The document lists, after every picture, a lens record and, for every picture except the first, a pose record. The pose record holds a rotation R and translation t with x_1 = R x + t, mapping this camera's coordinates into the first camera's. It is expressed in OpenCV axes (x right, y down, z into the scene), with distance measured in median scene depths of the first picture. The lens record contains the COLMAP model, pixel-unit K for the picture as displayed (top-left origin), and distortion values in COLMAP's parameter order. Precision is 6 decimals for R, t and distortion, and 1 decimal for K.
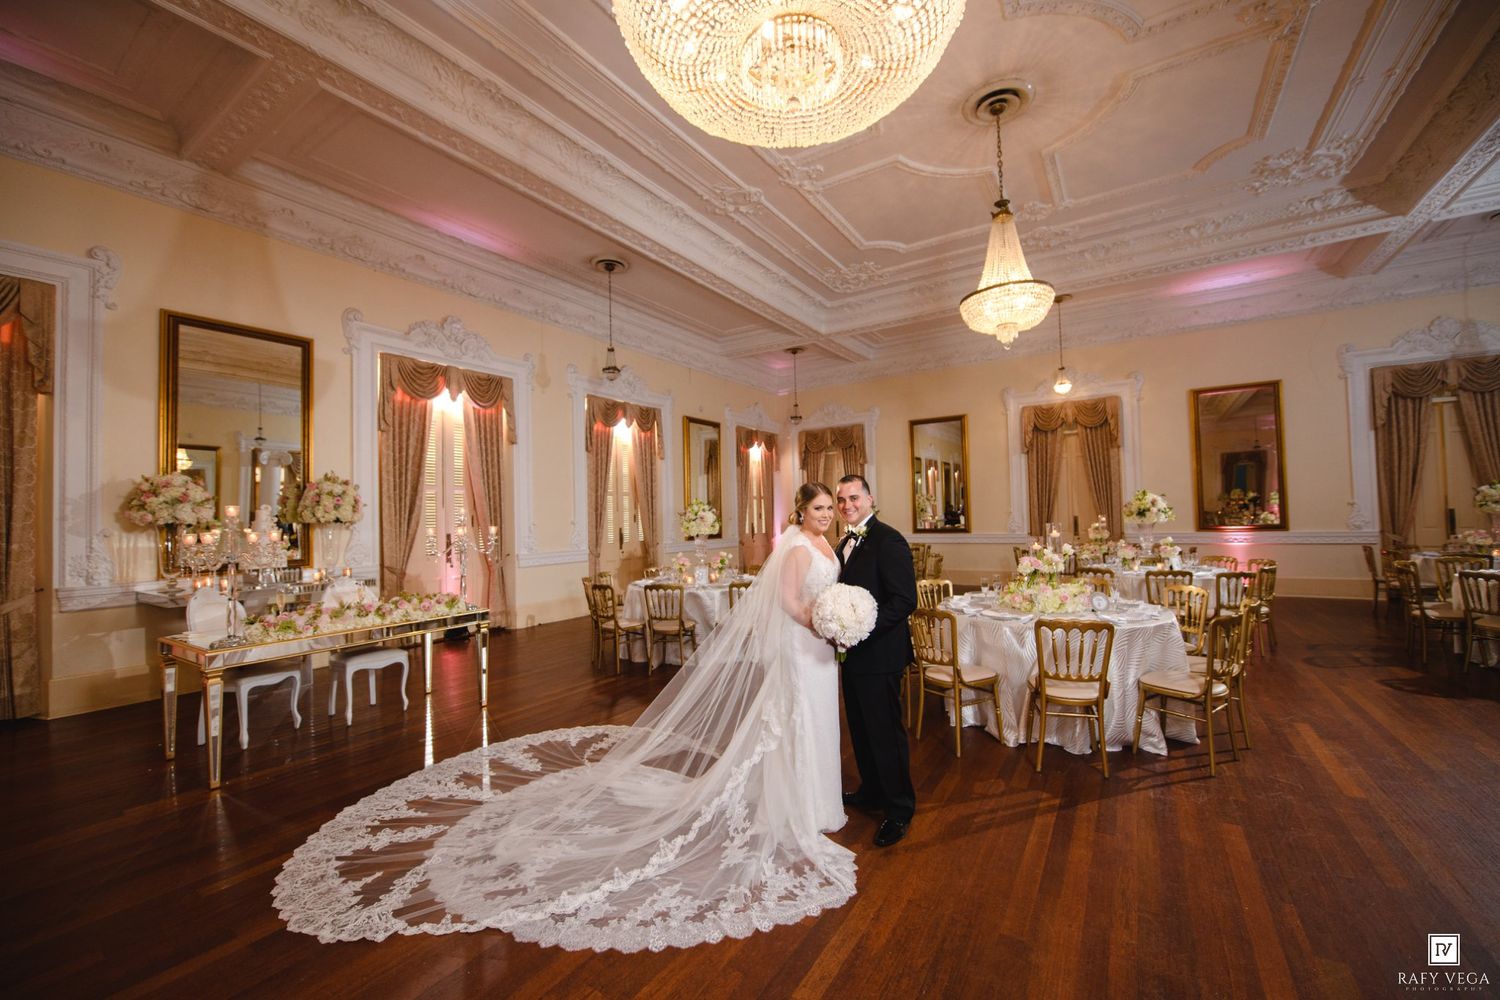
lens RADIAL K [[588.8, 0, 750.0], [0, 588.8, 500.0], [0, 0, 1]] dist [-0.015866, -0.002023]
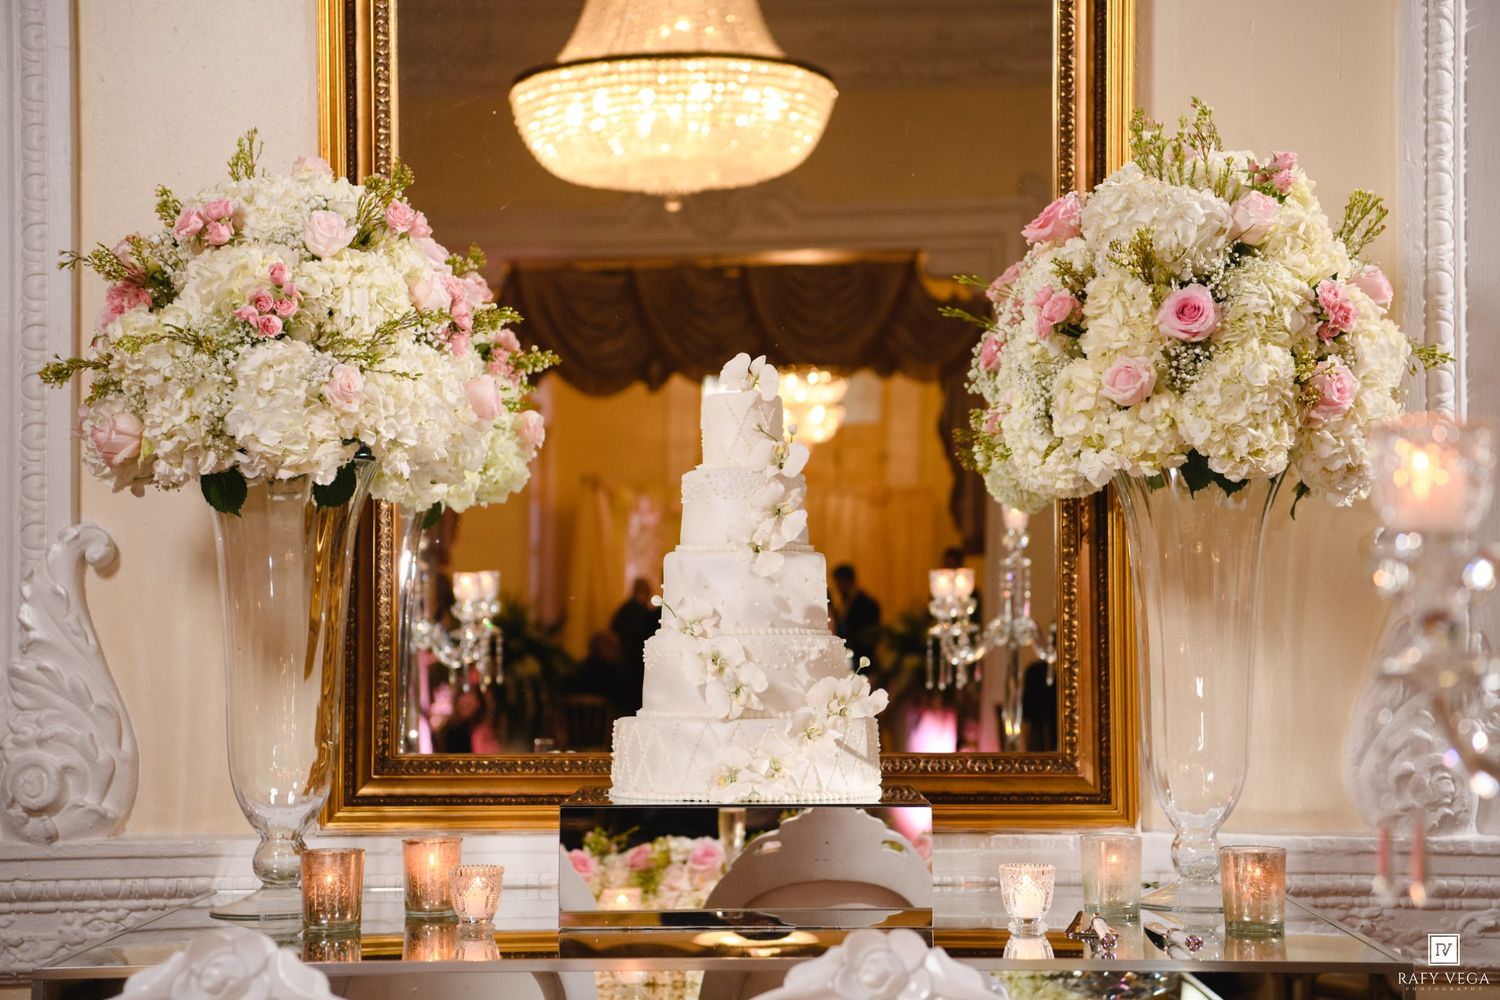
lens RADIAL K [[2807.7, 0, 740.6], [0, 2807.7, 497.6], [0, 0, 1]] dist [0.310898, 0.109943]
pose [[0.522101, -0.019743, -0.852655, -0.228221], [0.015178, 0.999789, -0.013856, 0.048301], [0.852749, -0.005707, 0.522290, 0.591322]]
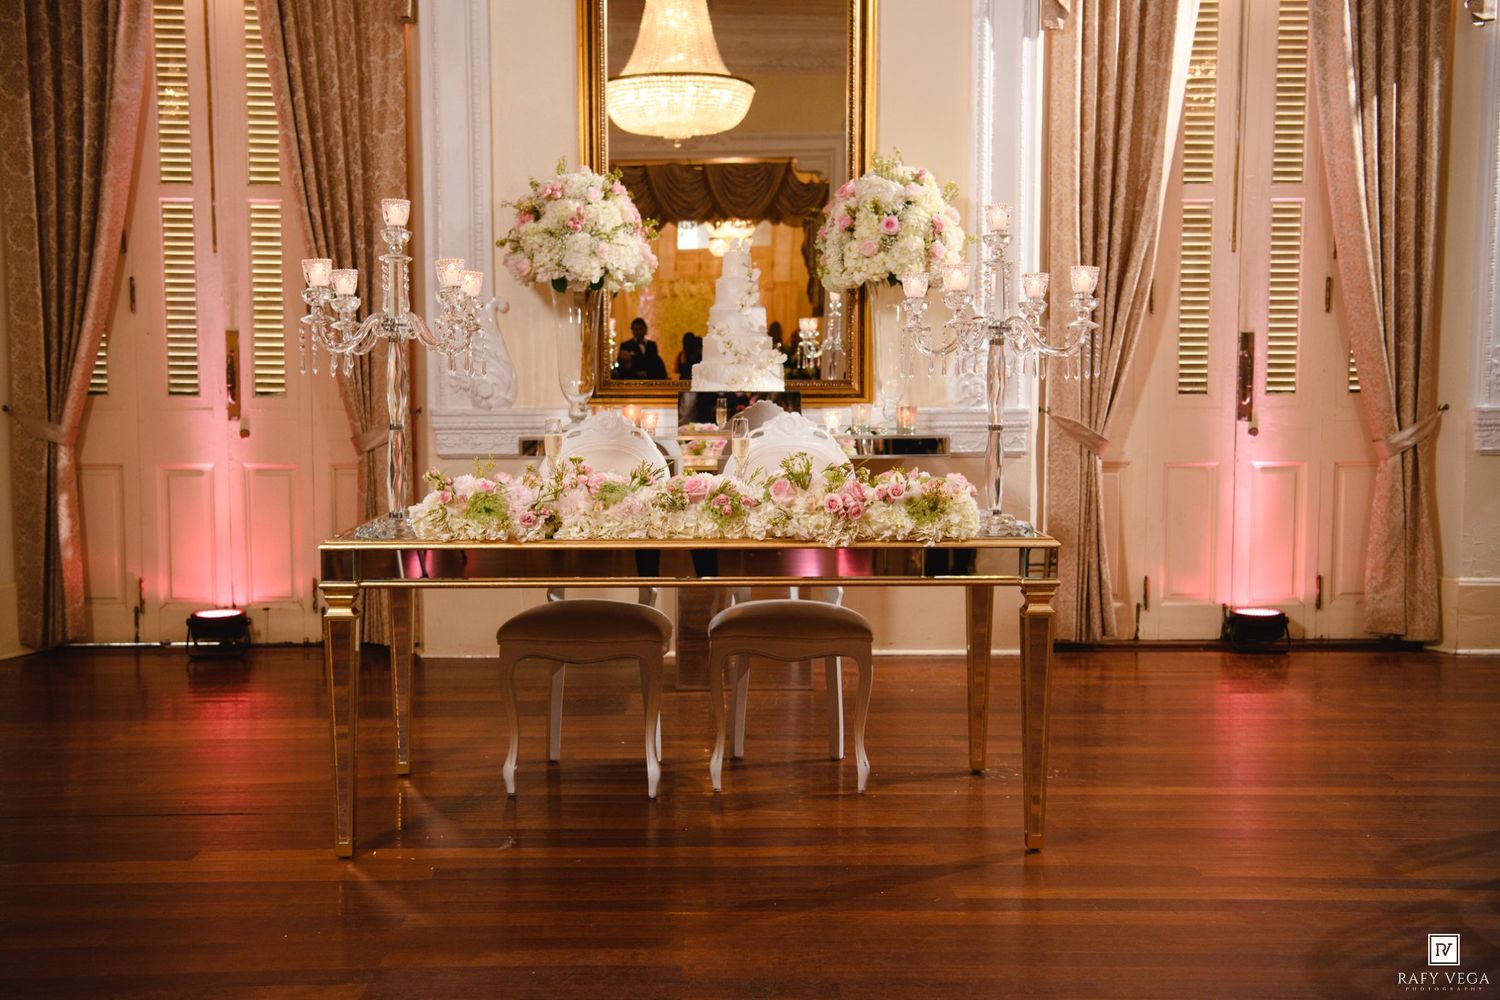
lens RADIAL K [[1638.7, 0, 750.0], [0, 1638.7, 500.0], [0, 0, 1]] dist [0.064083, 0.004986]
pose [[0.555762, 0.090884, -0.826359, 0.134549], [0.012097, 0.993017, 0.117348, 0.051439], [0.831253, -0.075214, 0.550782, 0.328768]]
